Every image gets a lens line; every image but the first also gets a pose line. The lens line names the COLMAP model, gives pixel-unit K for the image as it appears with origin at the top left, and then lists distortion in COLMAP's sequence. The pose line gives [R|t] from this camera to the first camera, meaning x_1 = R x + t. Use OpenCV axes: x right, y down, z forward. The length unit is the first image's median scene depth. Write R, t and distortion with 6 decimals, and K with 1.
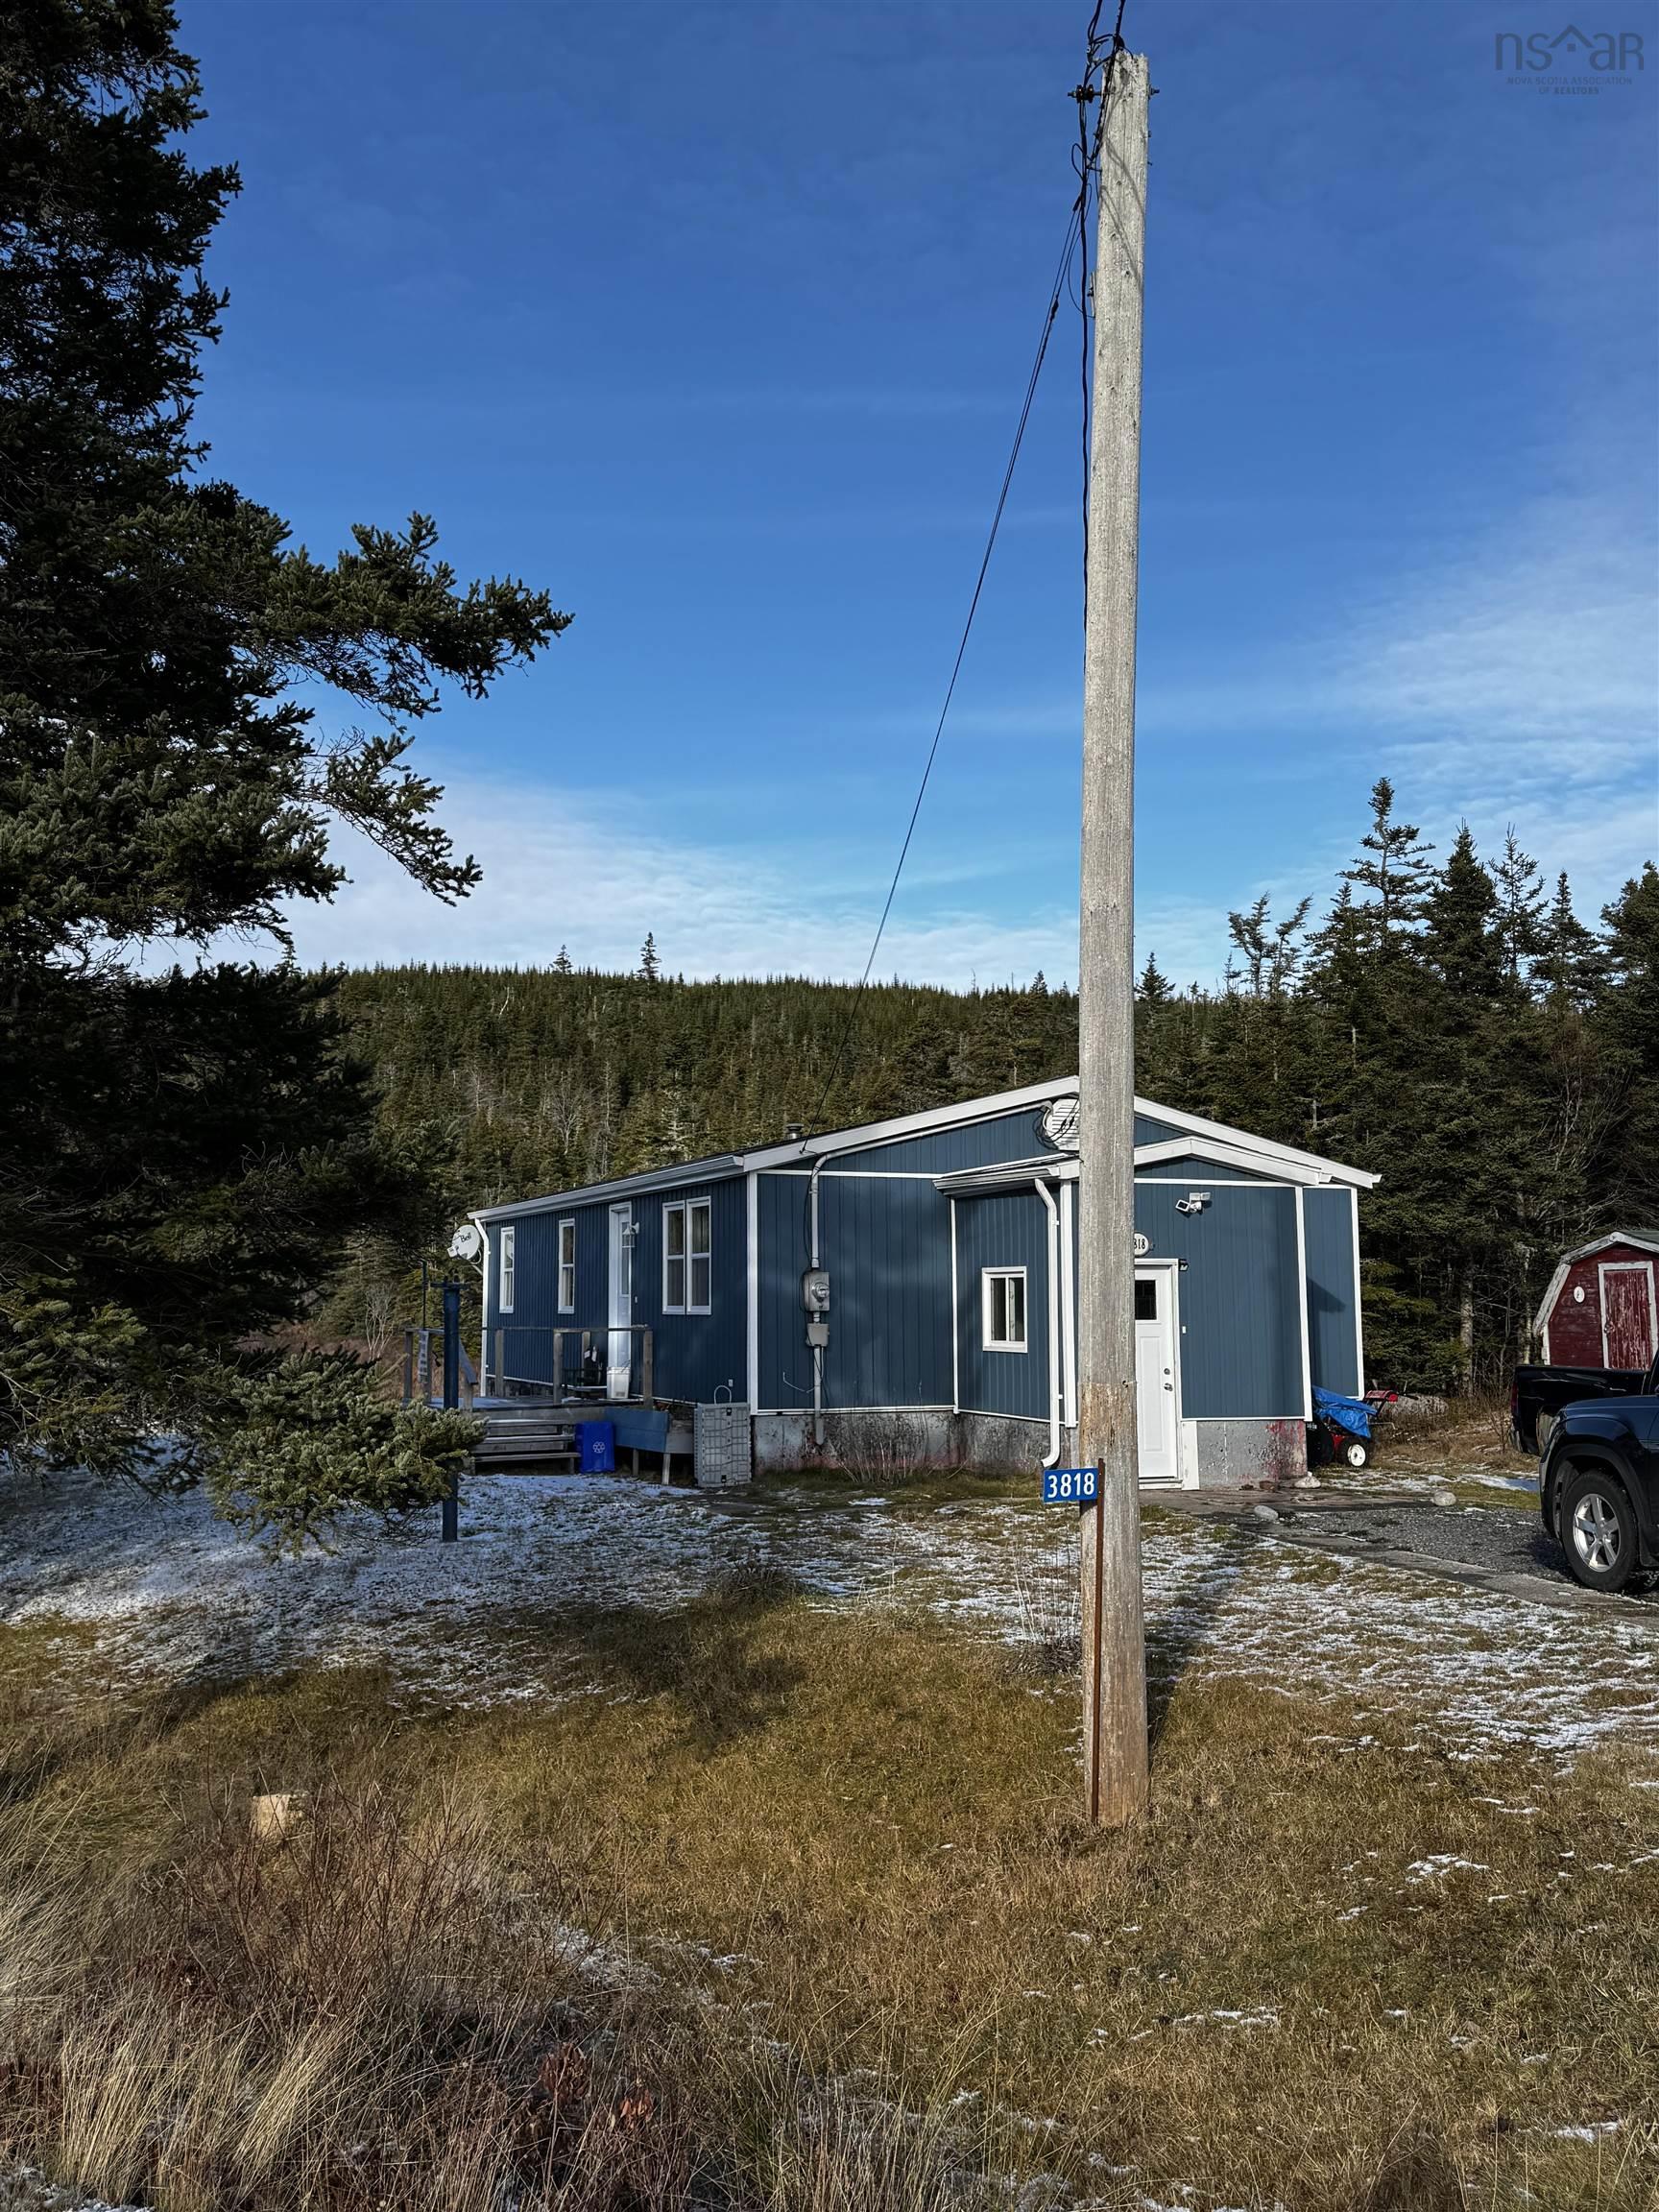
lens RADIAL K [[1984.5, 0, 839.1], [0, 1984.5, 1103.2], [0, 0, 1]] dist [0.107570, 0.002580]
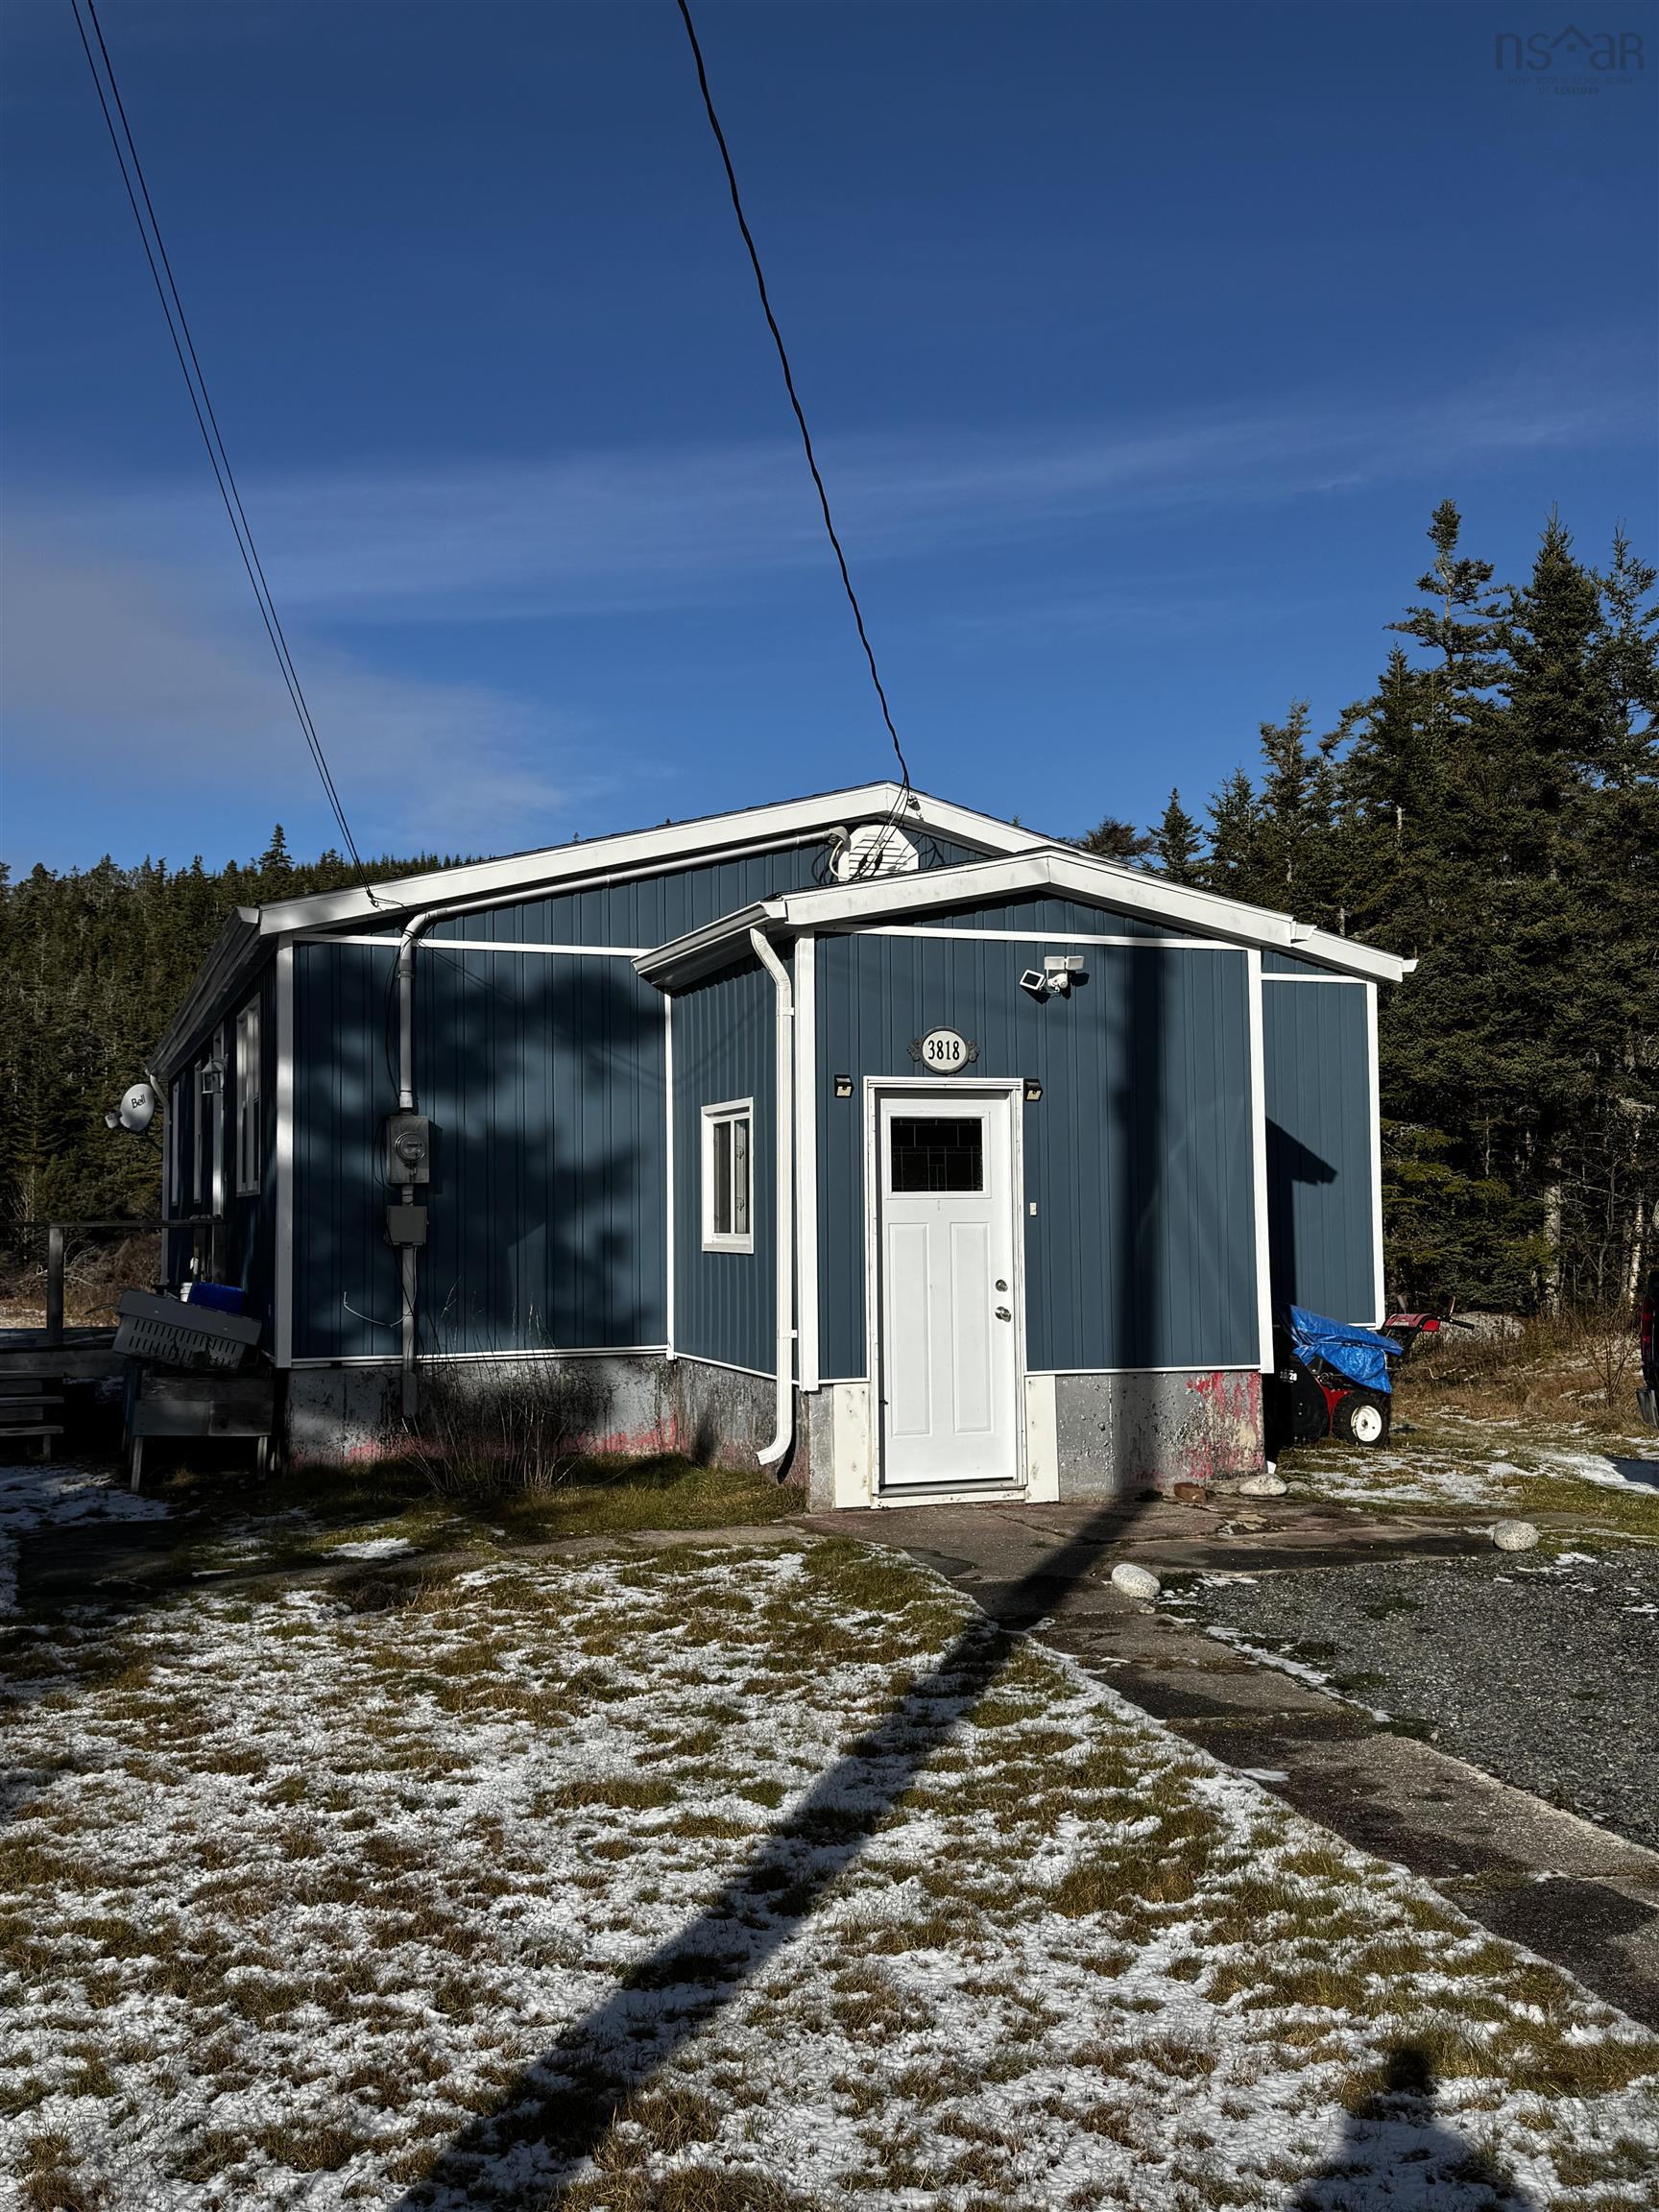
lens RADIAL K [[2006.9, 0, 824.9], [0, 2006.9, 1105.1], [0, 0, 1]] dist [0.068583, 0.000000]
pose [[0.999181, -0.007574, -0.039740, 0.090112], [0.009372, 0.998932, 0.045254, 0.039295], [0.039355, -0.045589, 0.998185, 0.296170]]
